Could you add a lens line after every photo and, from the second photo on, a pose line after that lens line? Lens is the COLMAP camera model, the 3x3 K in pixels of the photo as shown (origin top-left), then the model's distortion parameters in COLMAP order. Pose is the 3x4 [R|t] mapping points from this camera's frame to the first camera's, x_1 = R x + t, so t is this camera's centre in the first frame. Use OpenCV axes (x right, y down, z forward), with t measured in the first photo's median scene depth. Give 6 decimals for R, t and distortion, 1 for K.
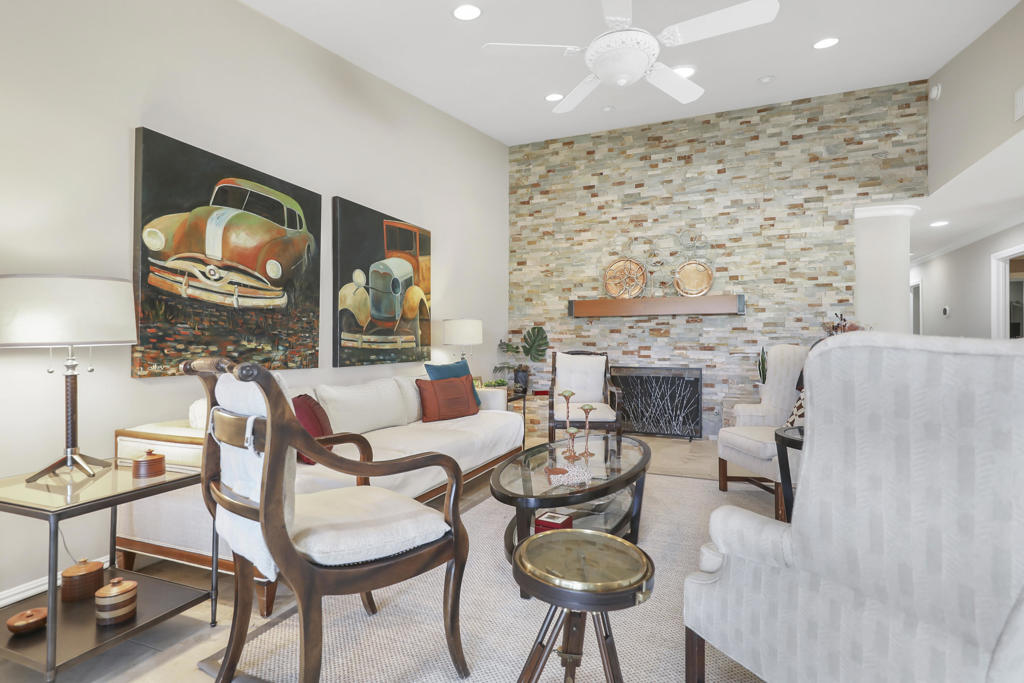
lens RADIAL K [[500.1, 0, 512.0], [0, 500.1, 341.5], [0, 0, 1]] dist [0.005444, -0.000098]
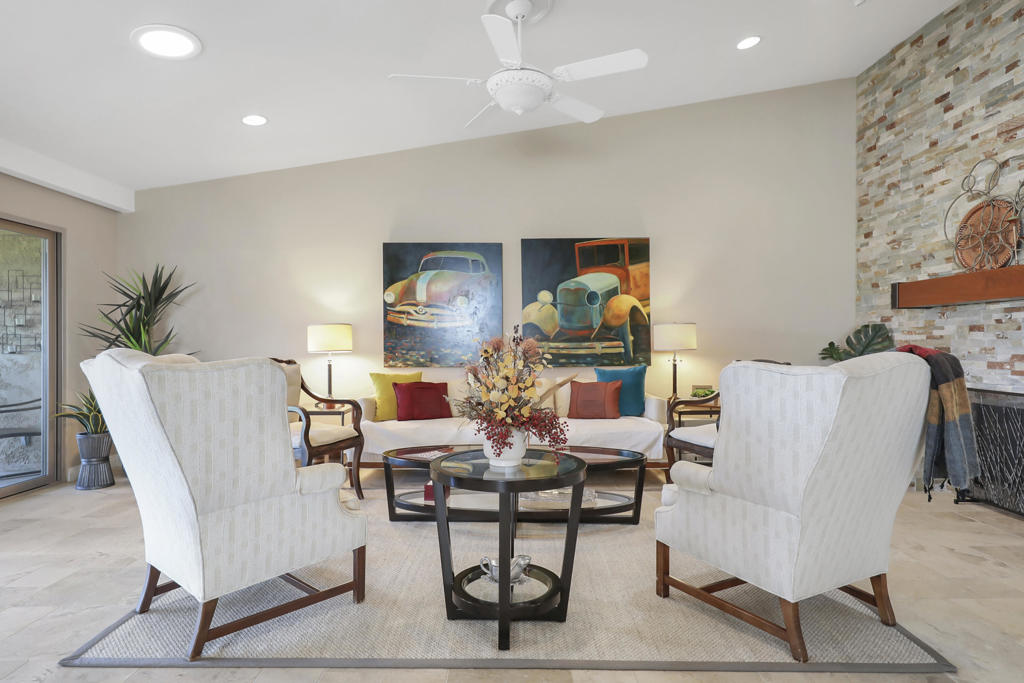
lens RADIAL K [[583.5, 0, 518.1], [0, 583.5, 339.7], [0, 0, 1]] dist [0.005046, 0.001196]
pose [[0.382615, -0.006441, -0.923886, 0.640640], [0.010094, 0.999945, -0.002791, -0.010618], [0.923853, -0.008258, 0.382659, 0.235976]]
